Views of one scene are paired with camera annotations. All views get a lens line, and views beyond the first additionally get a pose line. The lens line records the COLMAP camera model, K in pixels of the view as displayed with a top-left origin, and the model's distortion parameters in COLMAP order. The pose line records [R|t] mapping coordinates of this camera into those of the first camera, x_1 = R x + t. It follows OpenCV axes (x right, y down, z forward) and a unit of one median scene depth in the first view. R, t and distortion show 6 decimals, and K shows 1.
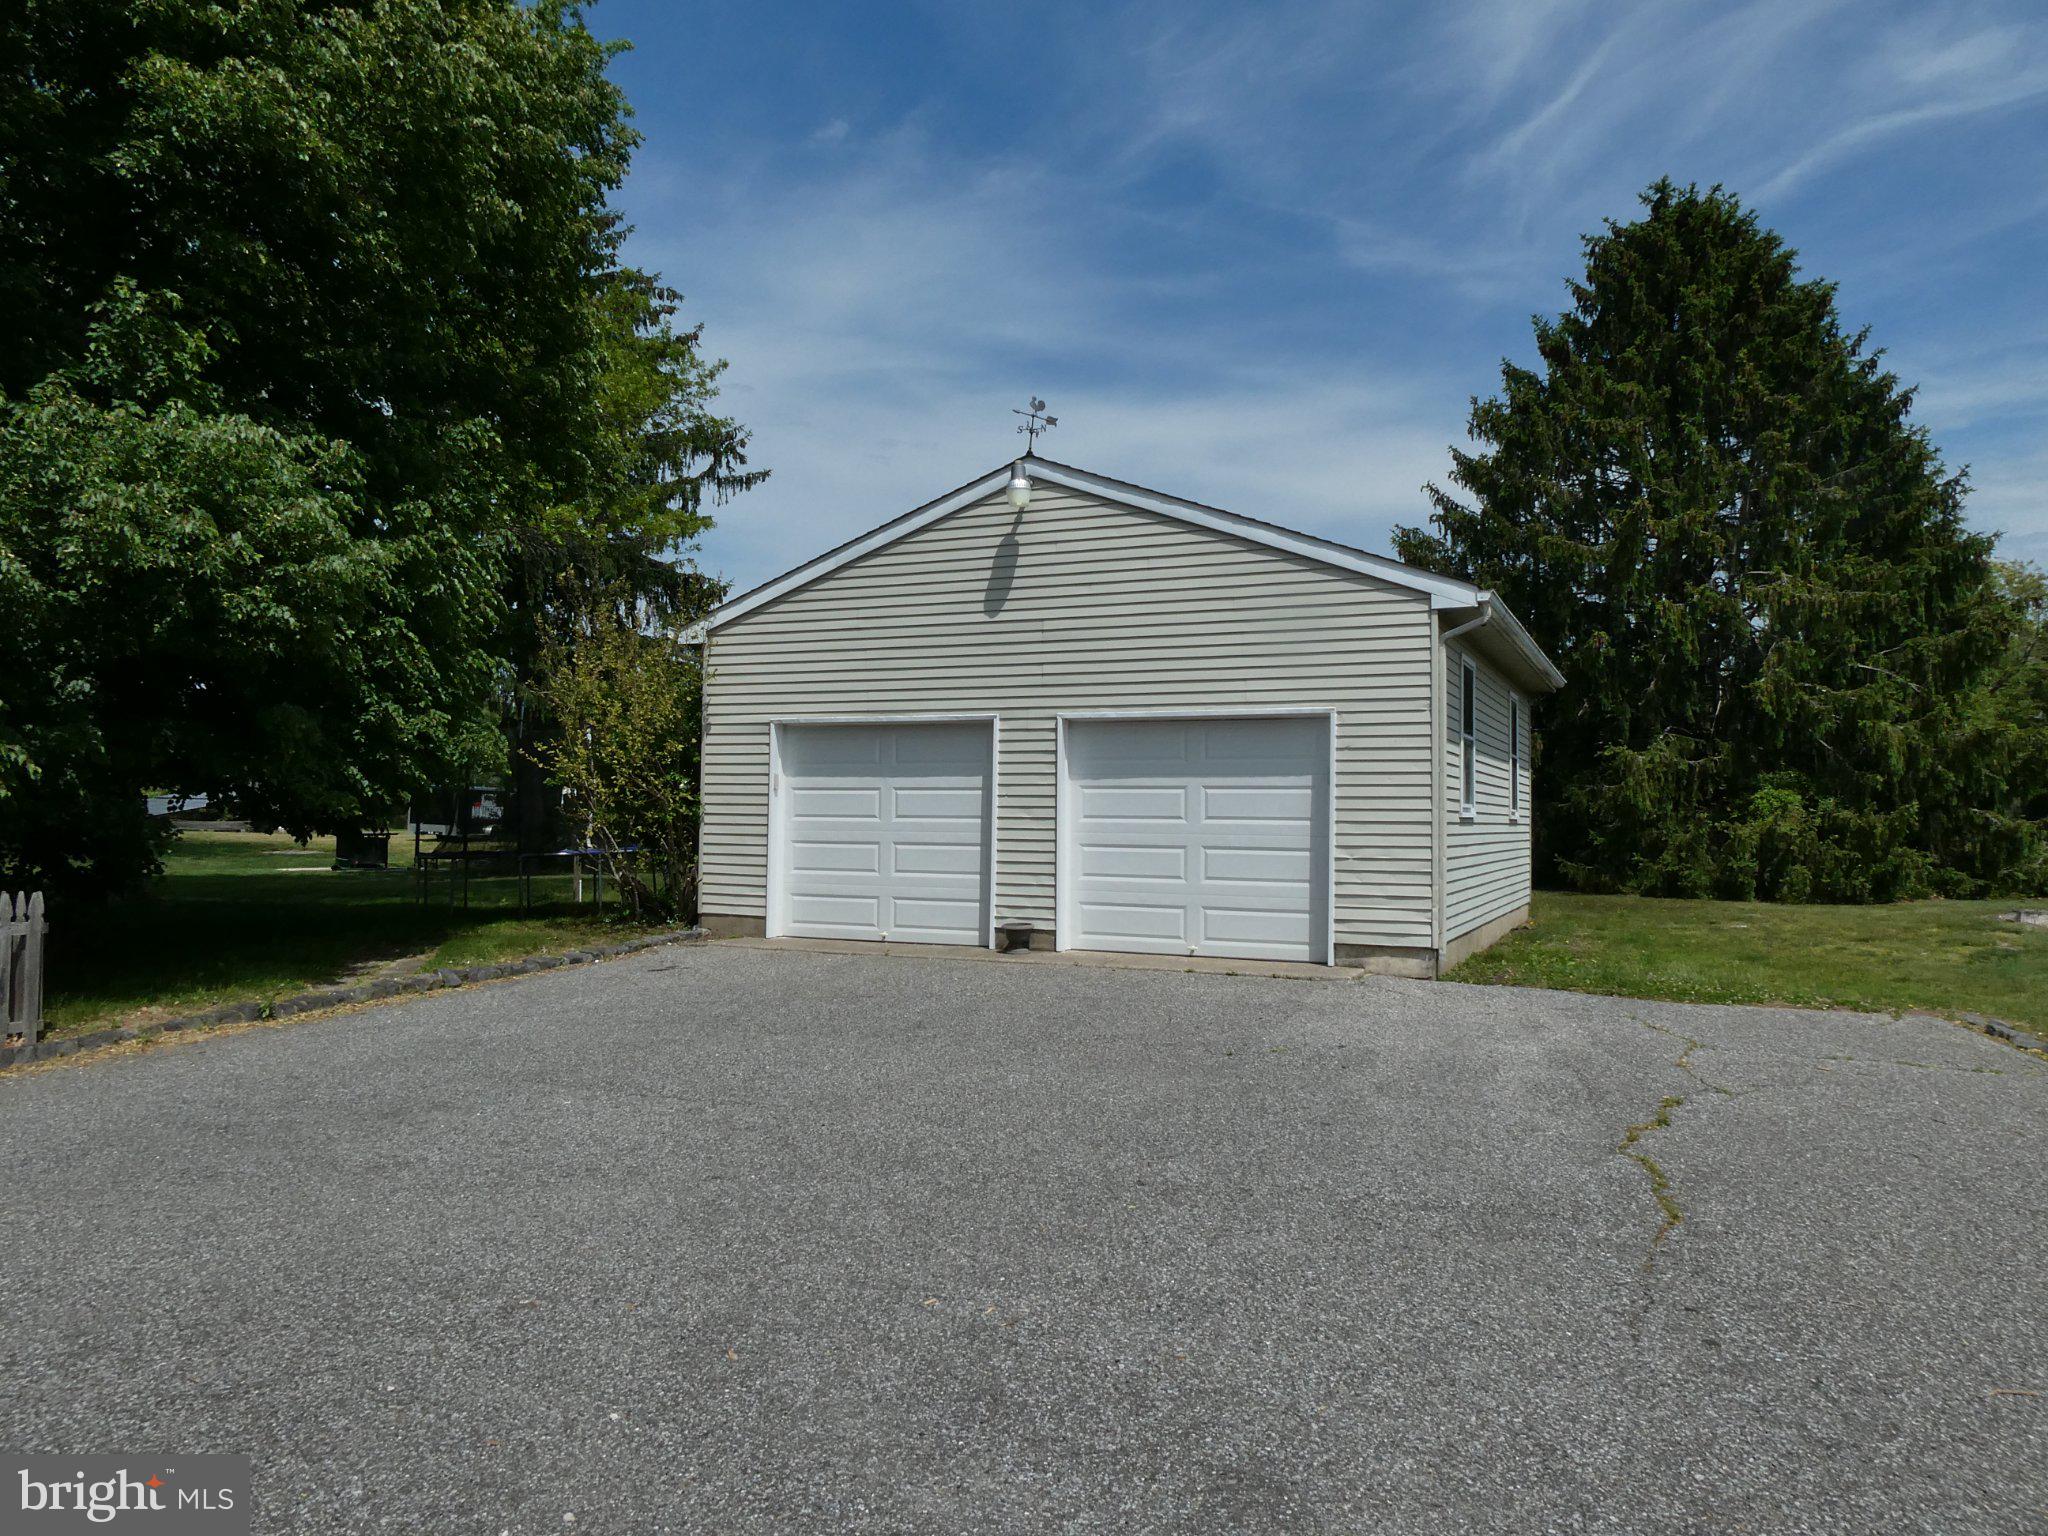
lens RADIAL K [[1464.3, 0, 1028.5], [0, 1464.3, 777.2], [0, 0, 1]] dist [0.003066, -0.001487]
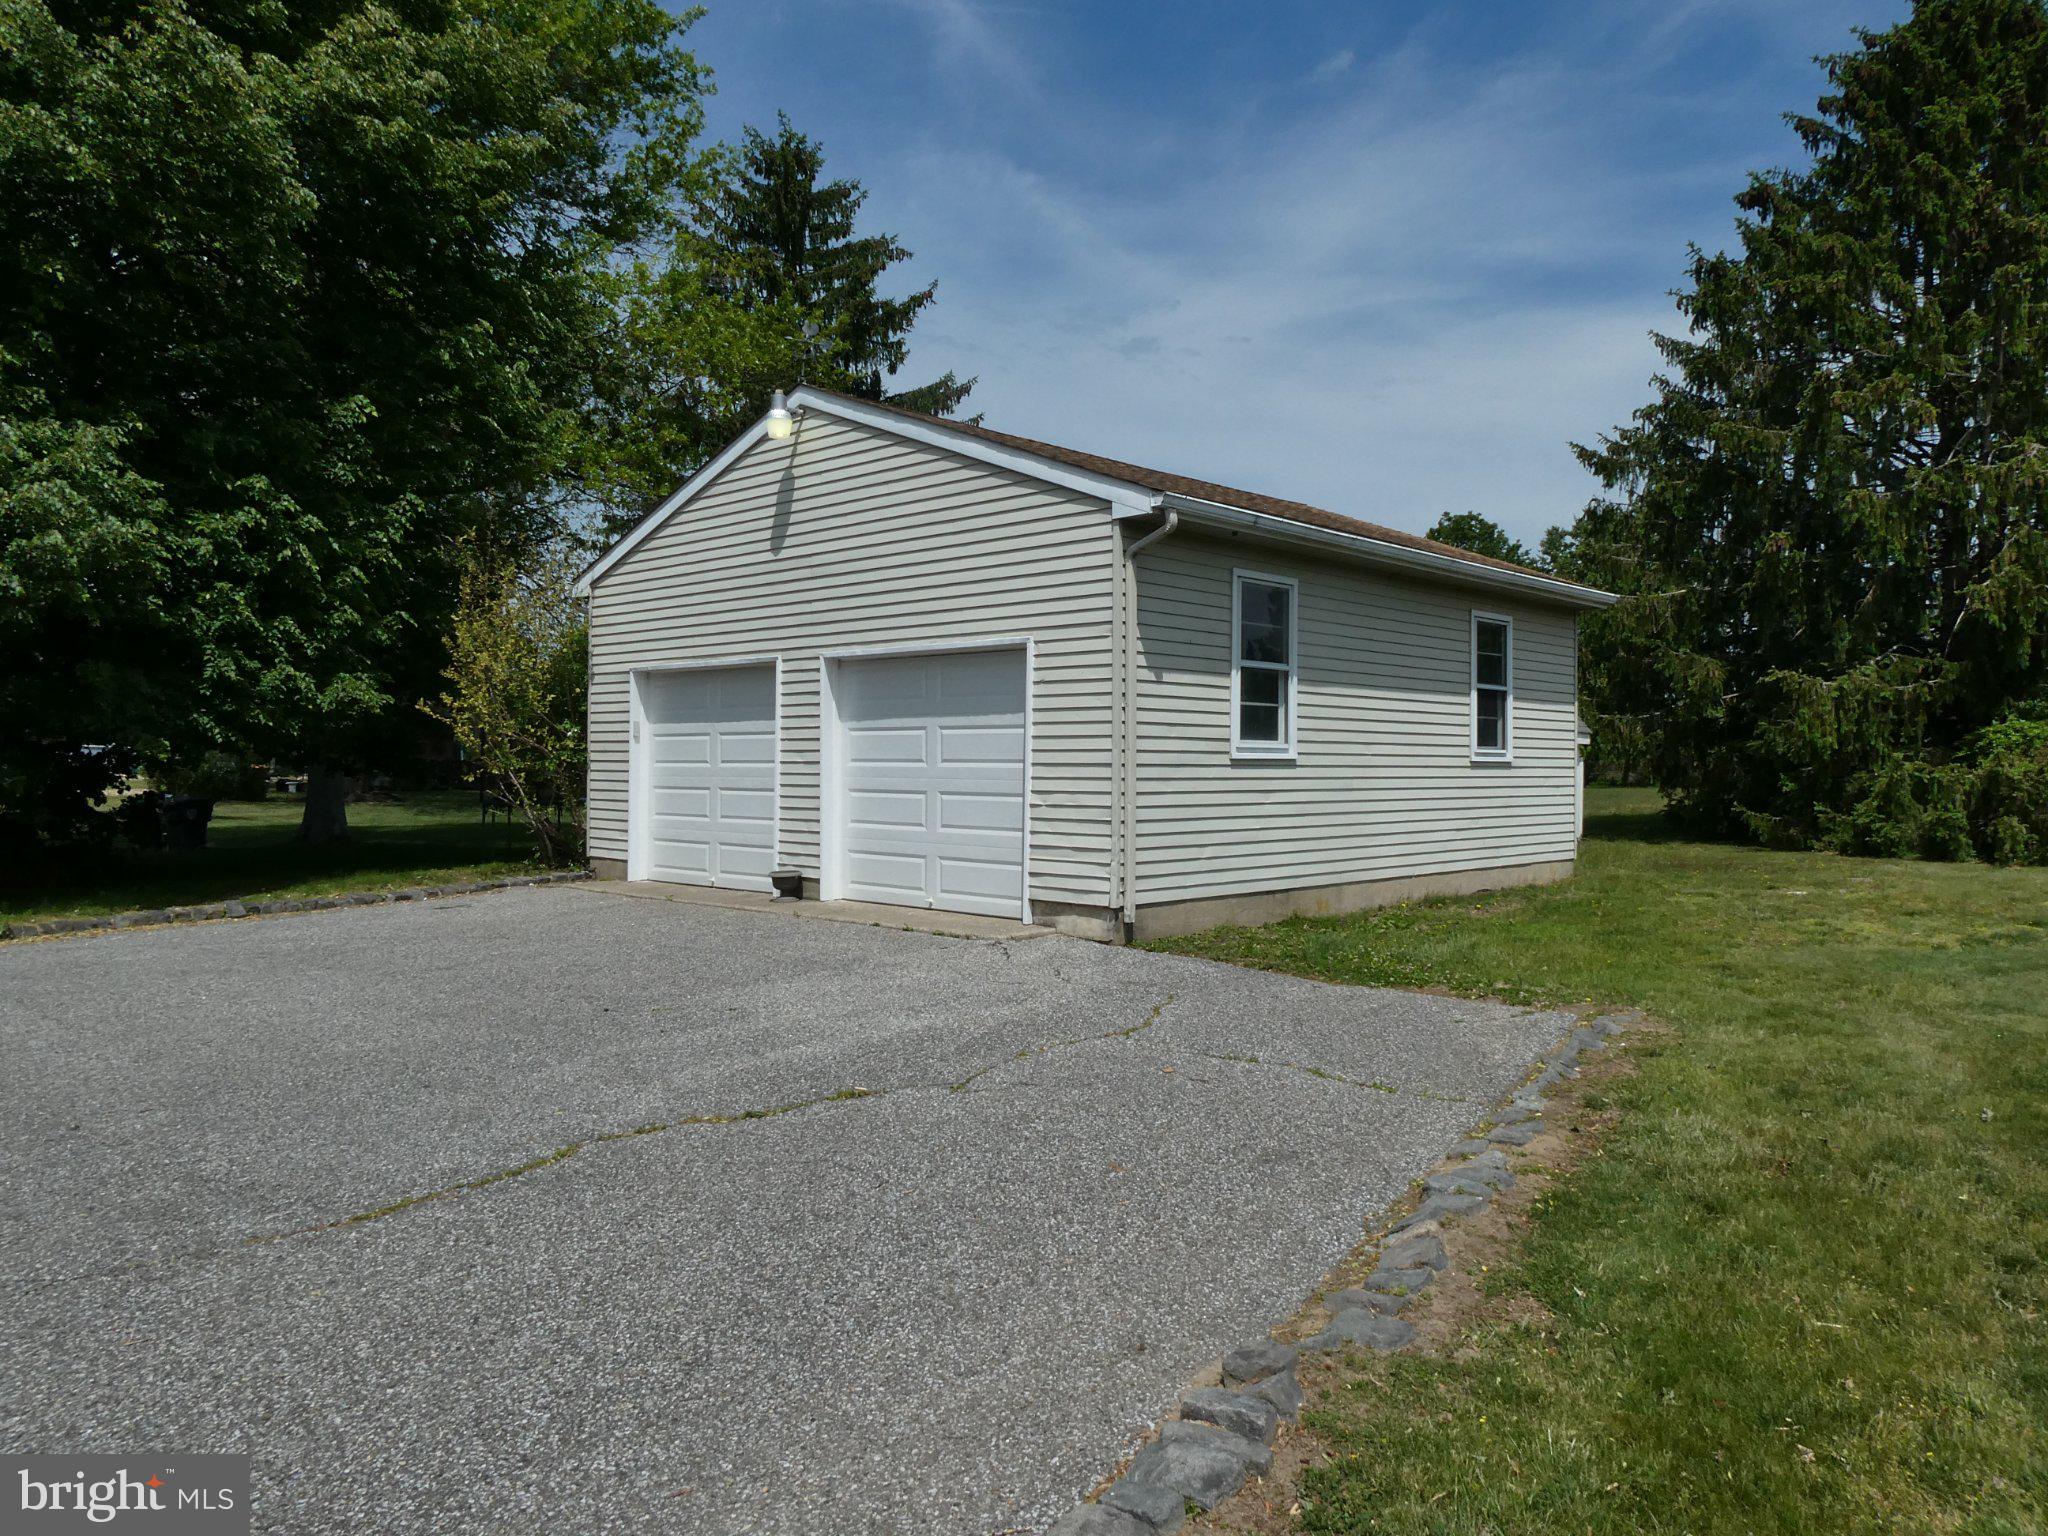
lens RADIAL K [[1464.3, 0, 1029.8], [0, 1464.3, 761.6], [0, 0, 1]] dist [0.003066, -0.001487]
pose [[0.944634, -0.007112, -0.328050, 0.438006], [0.014990, 0.999657, 0.021493, 0.008573], [0.327784, -0.025220, 0.944416, 0.133003]]
